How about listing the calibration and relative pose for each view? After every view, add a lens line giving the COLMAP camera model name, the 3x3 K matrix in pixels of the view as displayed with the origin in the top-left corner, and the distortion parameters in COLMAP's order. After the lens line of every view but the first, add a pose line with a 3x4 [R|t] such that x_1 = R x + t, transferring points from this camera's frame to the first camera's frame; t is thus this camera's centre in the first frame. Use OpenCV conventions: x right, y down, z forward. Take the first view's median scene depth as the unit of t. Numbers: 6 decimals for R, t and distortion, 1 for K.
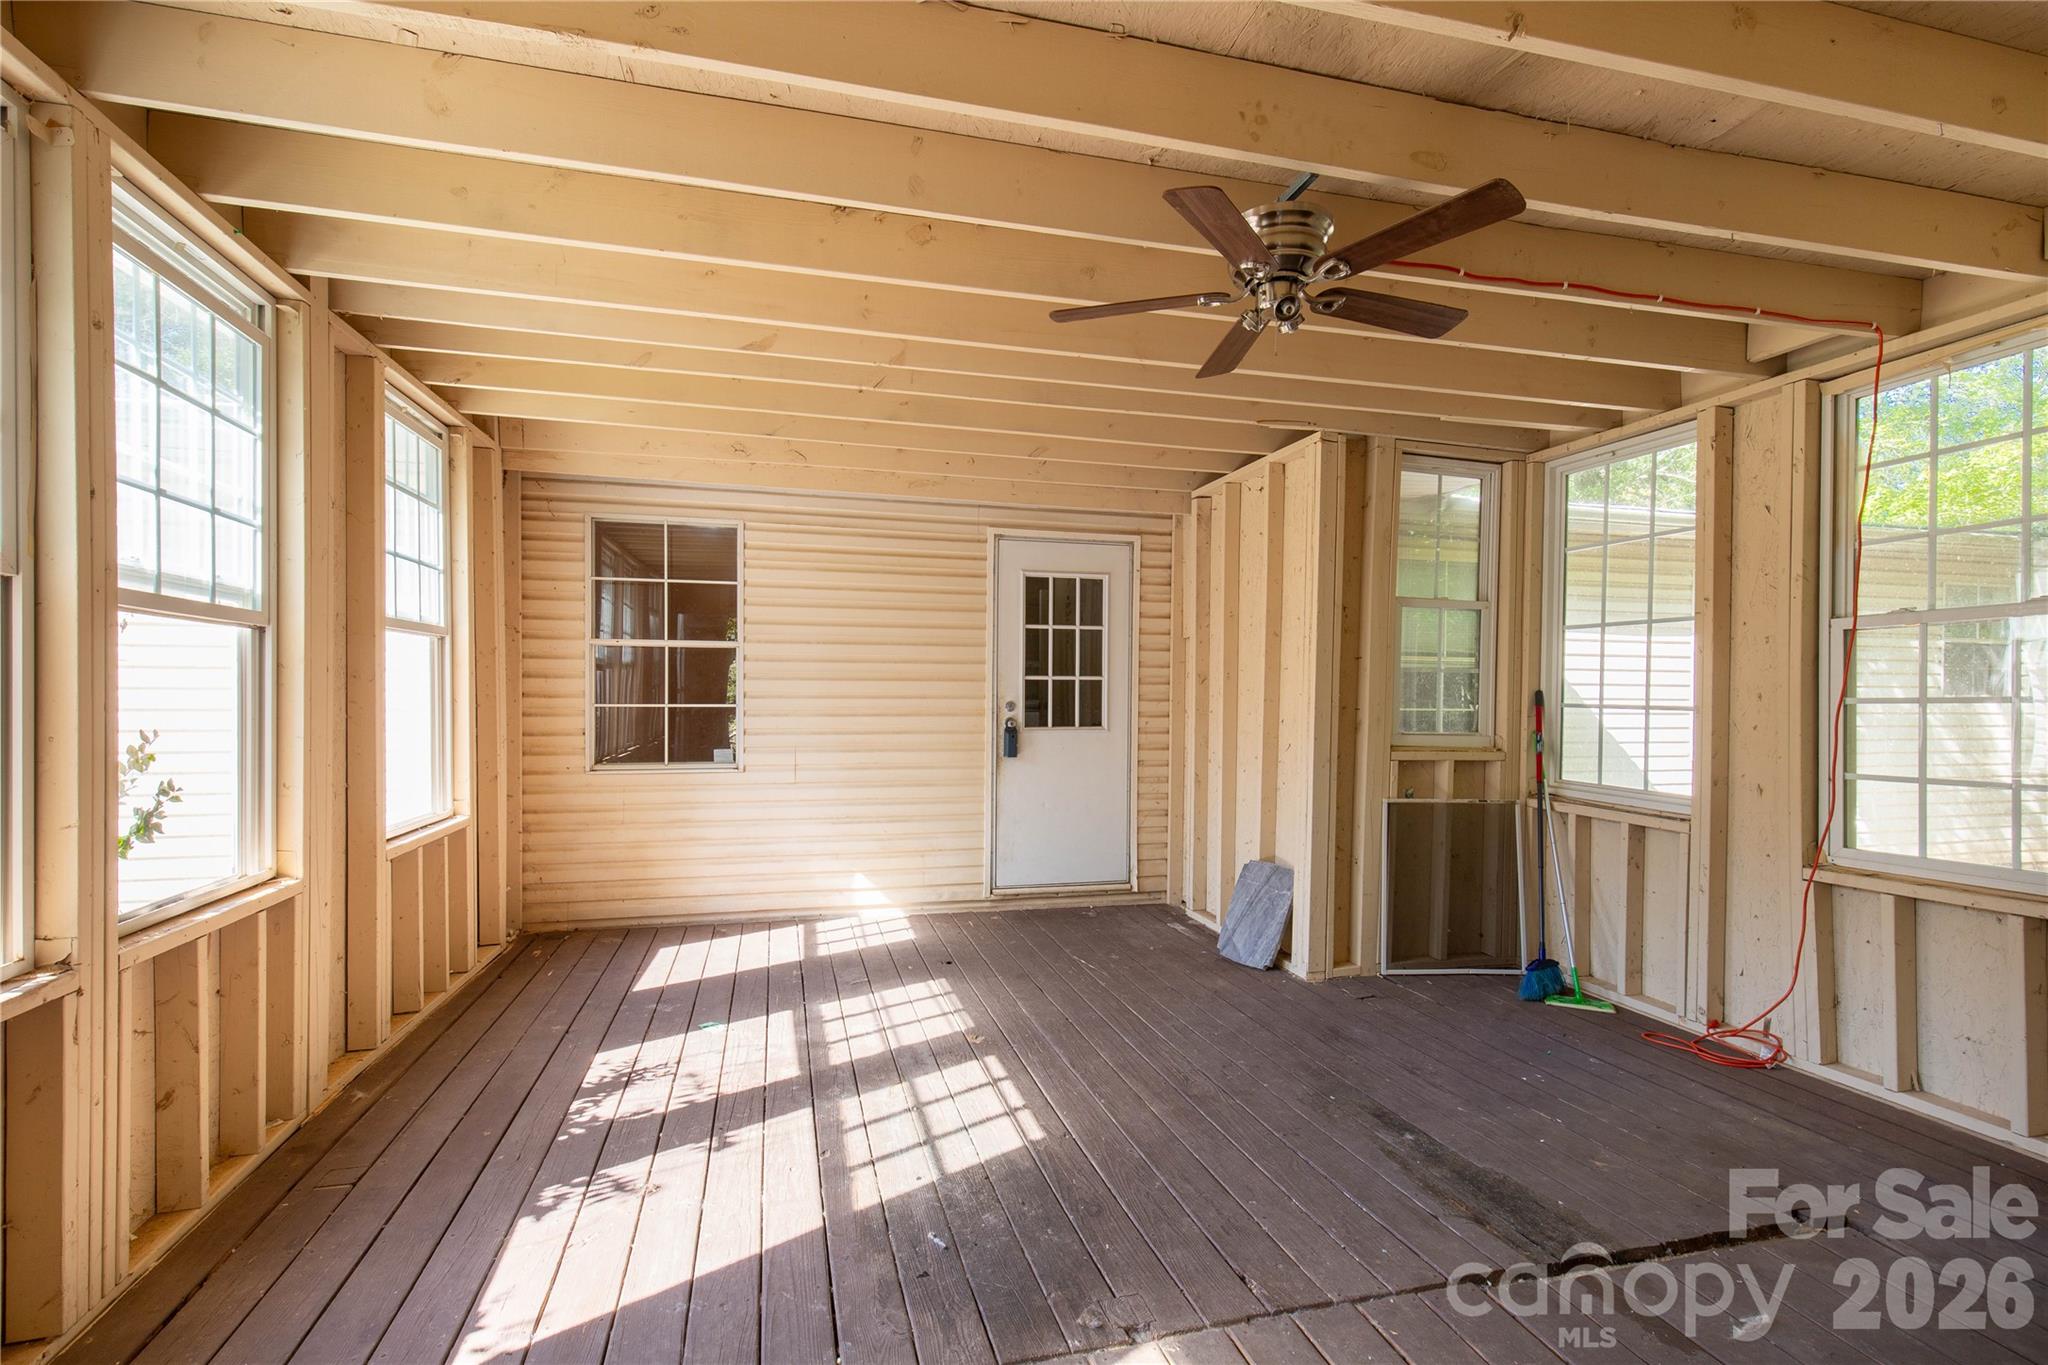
lens RADIAL K [[925.8, 0, 1018.1], [0, 925.8, 697.0], [0, 0, 1]] dist [0.007828, -0.000838]
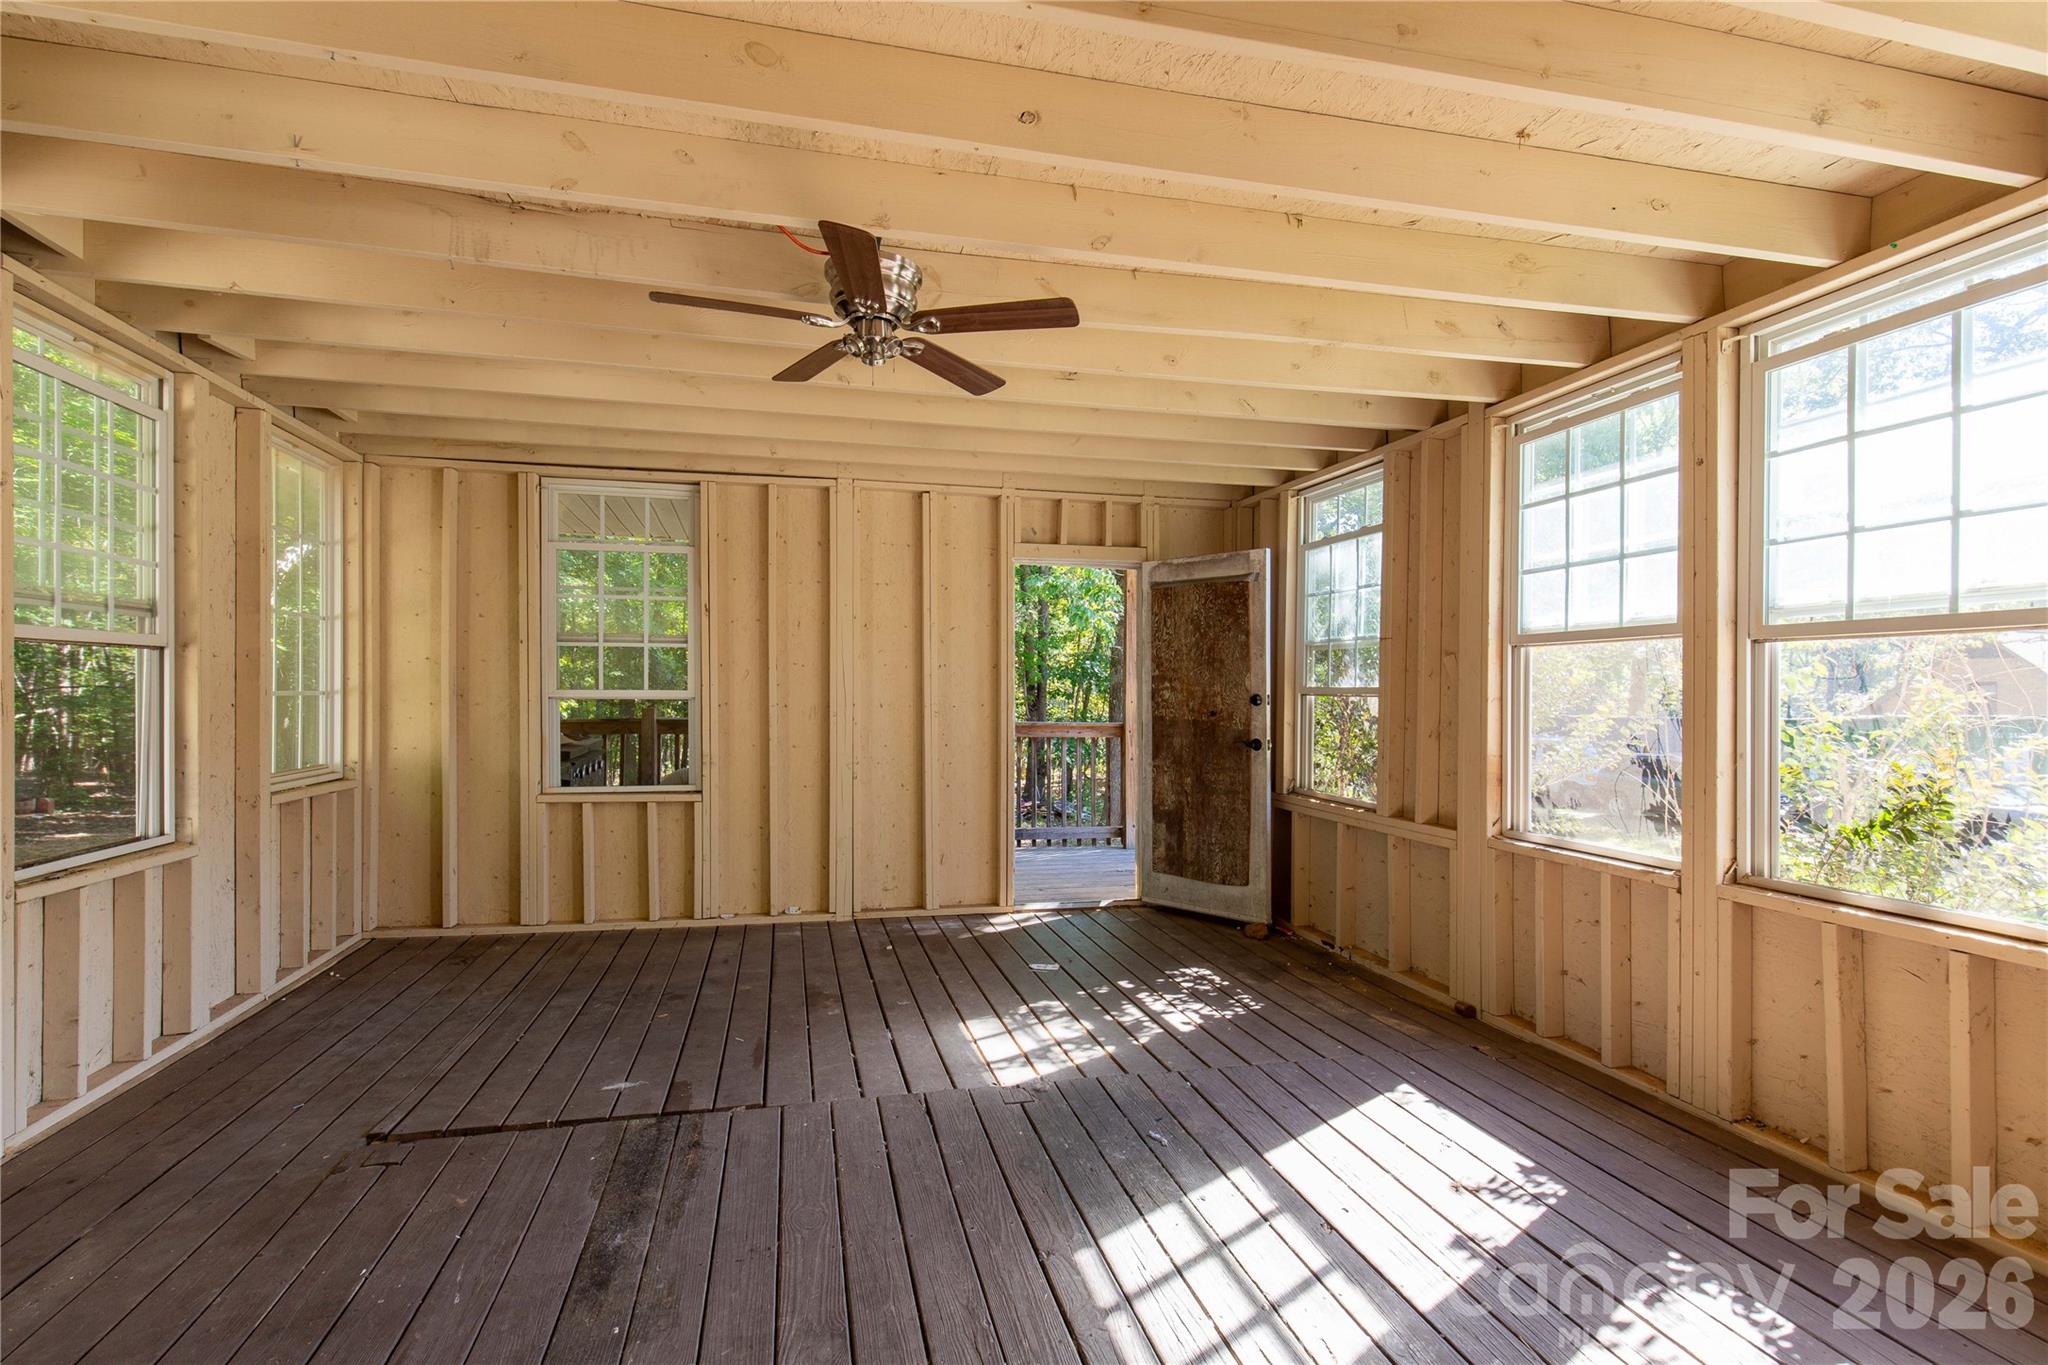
lens RADIAL K [[925.8, 0, 1017.7], [0, 925.8, 691.5], [0, 0, 1]] dist [0.007828, -0.000838]
pose [[-0.999816, -0.015368, 0.011499, 0.078352], [-0.015374, 0.999882, -0.000443, -0.003425], [-0.011491, -0.000620, -0.999934, 1.883682]]
